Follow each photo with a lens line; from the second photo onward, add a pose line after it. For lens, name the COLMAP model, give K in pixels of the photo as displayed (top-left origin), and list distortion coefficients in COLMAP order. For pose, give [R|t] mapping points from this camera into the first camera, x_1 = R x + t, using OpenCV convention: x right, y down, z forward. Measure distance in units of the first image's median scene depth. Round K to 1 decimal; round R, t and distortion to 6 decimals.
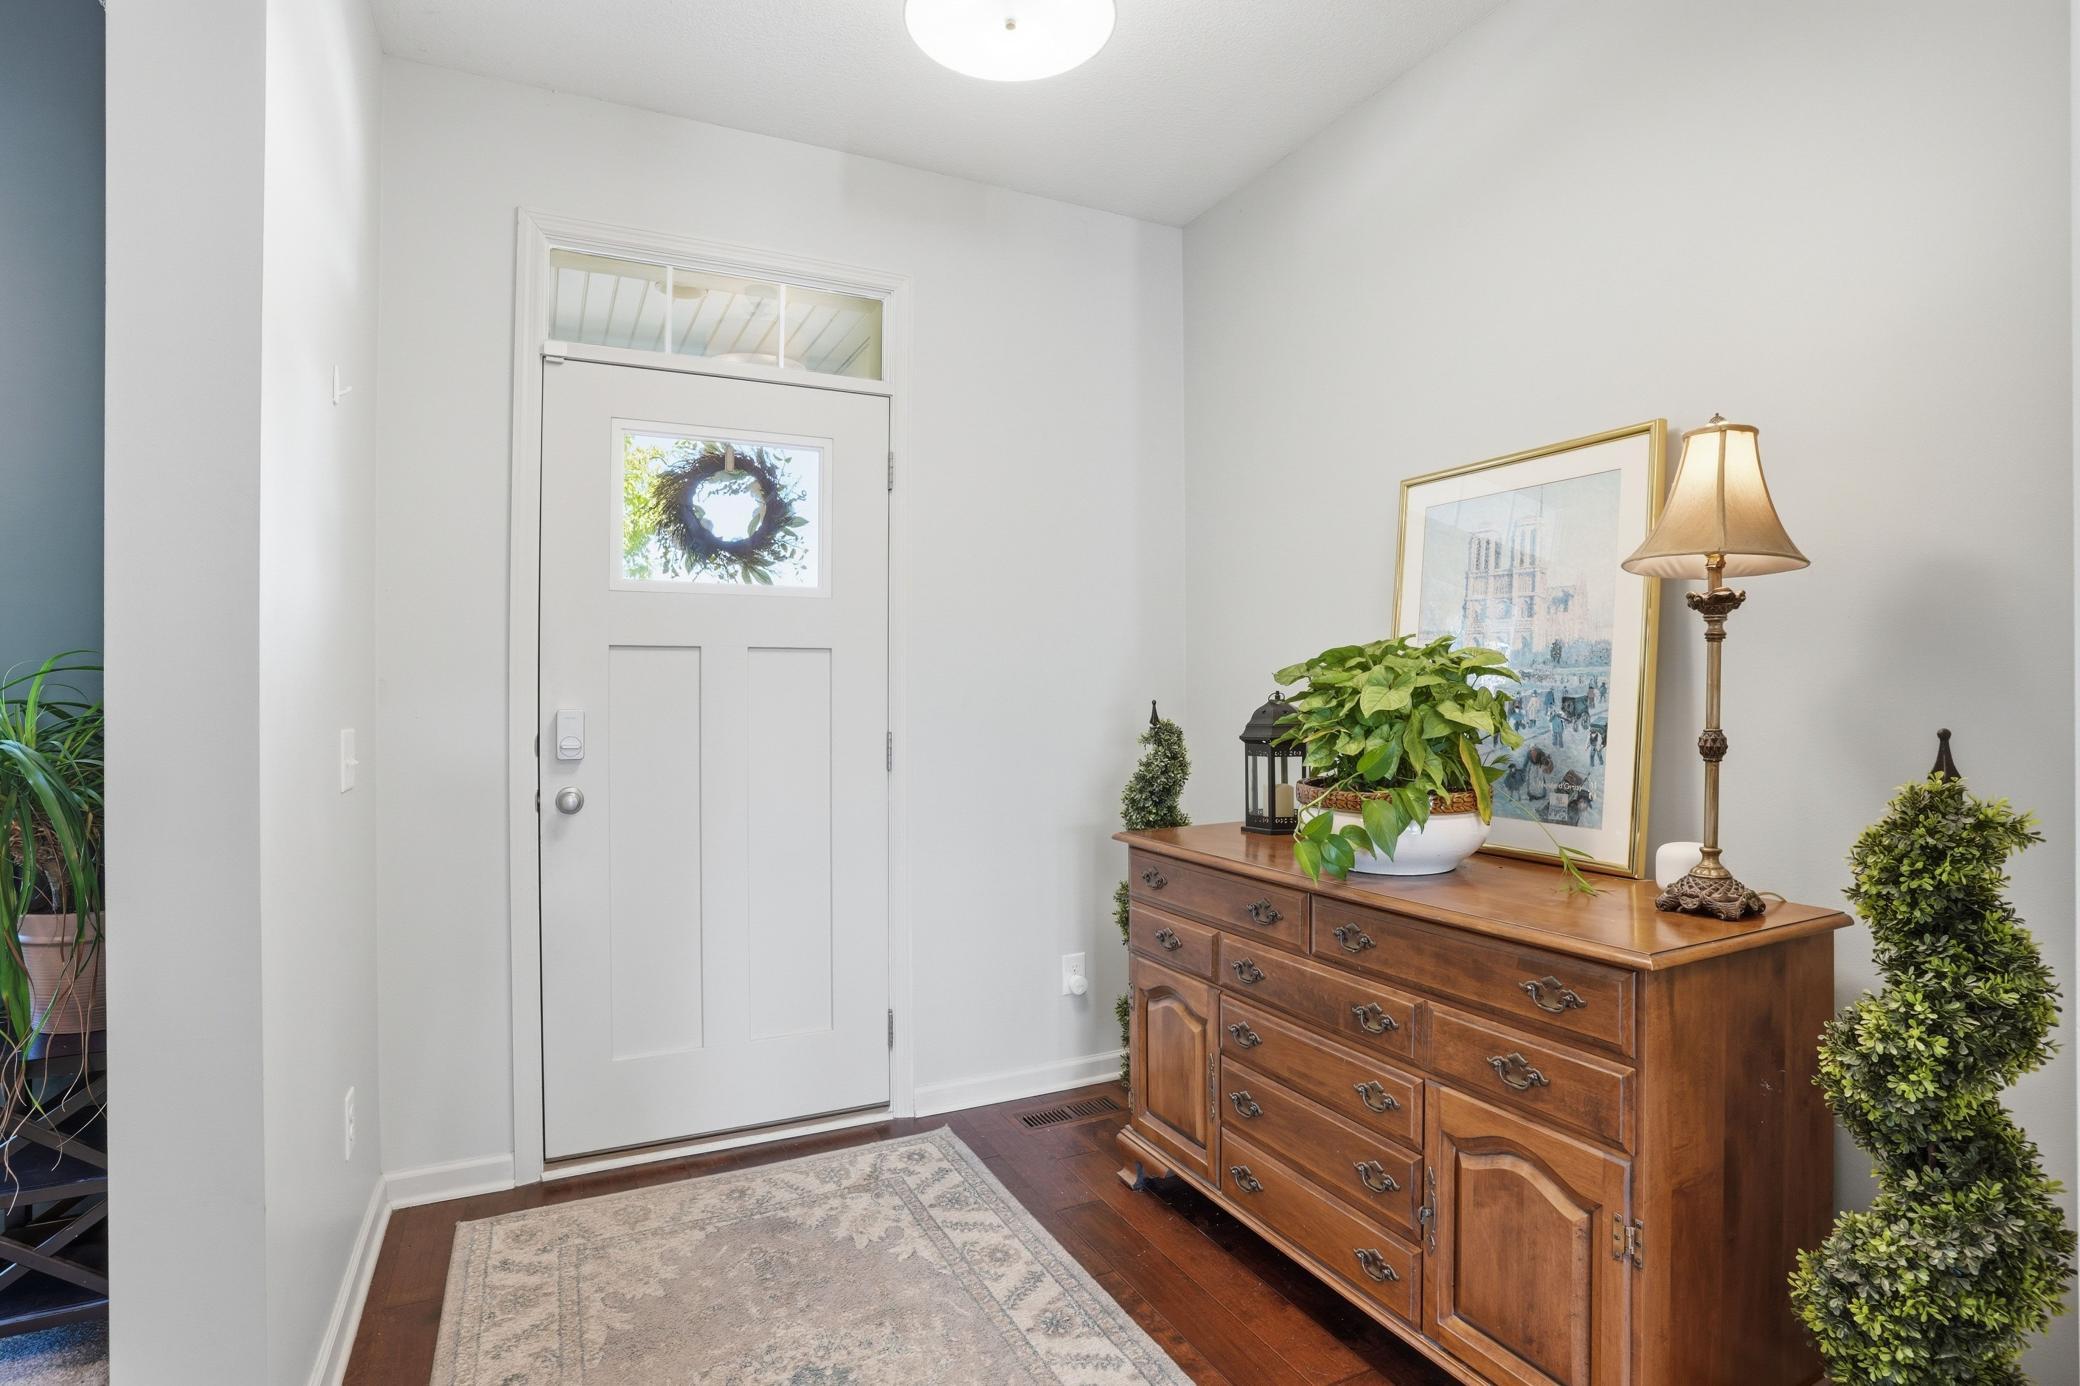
lens RADIAL K [[1058.6, 0, 1040.0], [0, 1058.6, 693.0], [0, 0, 1]] dist [-0.074647, 0.038338]
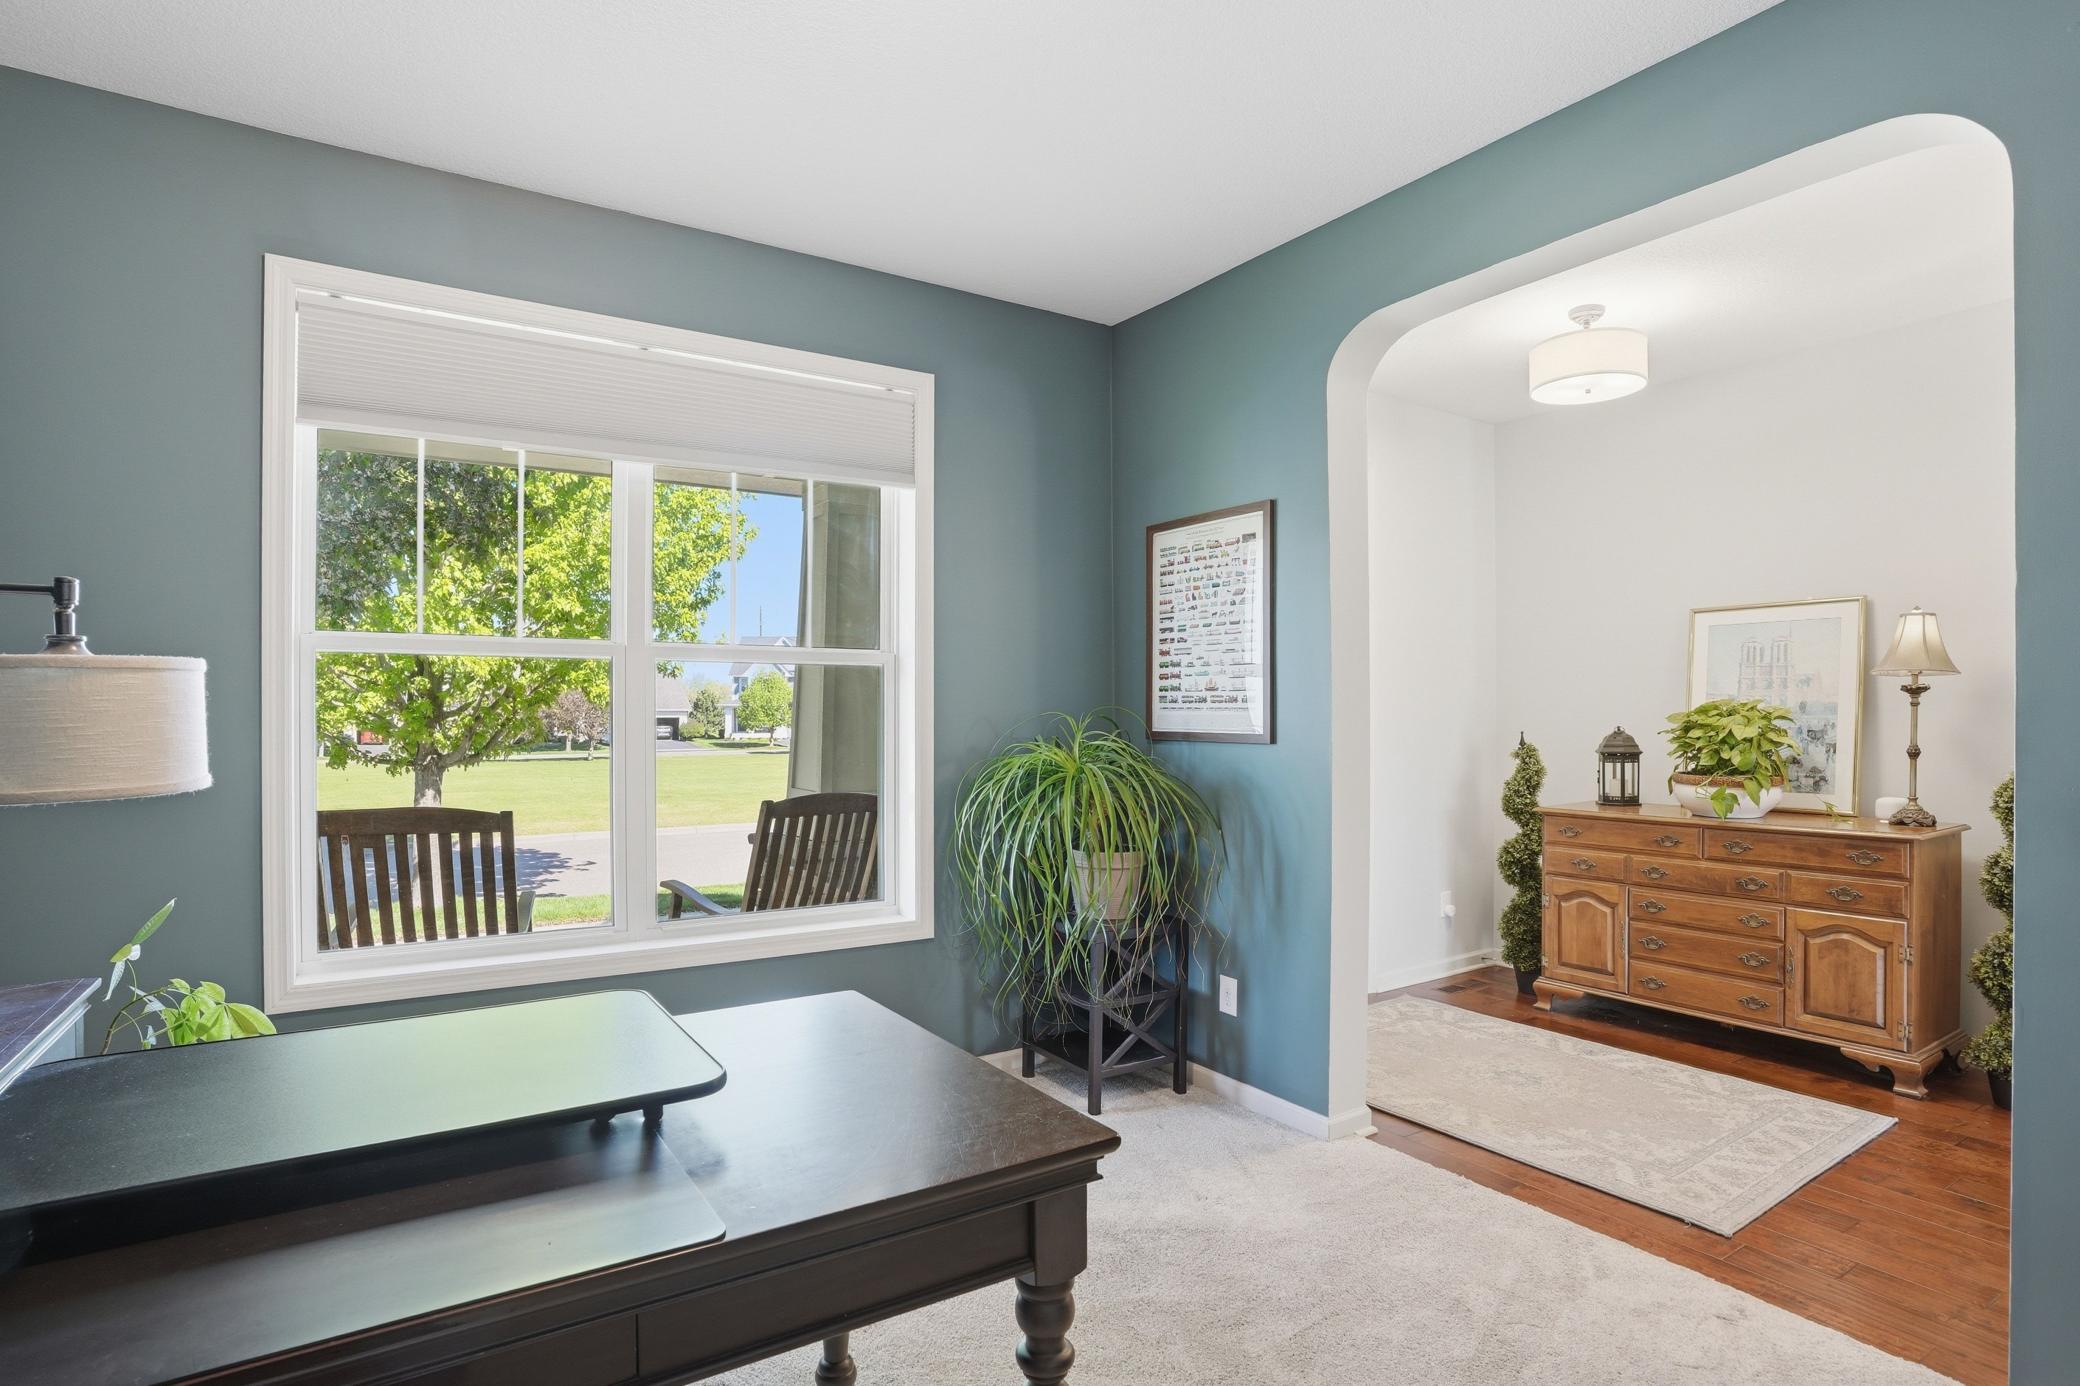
lens RADIAL K [[1154.6, 0, 1015.7], [0, 1154.6, 728.3], [0, 0, 1]] dist [-0.050364, 0.031293]
pose [[0.988603, -0.002479, 0.150525, -1.377387], [0.001172, 0.999961, 0.008773, -0.020831], [-0.150540, -0.008497, 0.988567, -0.957743]]
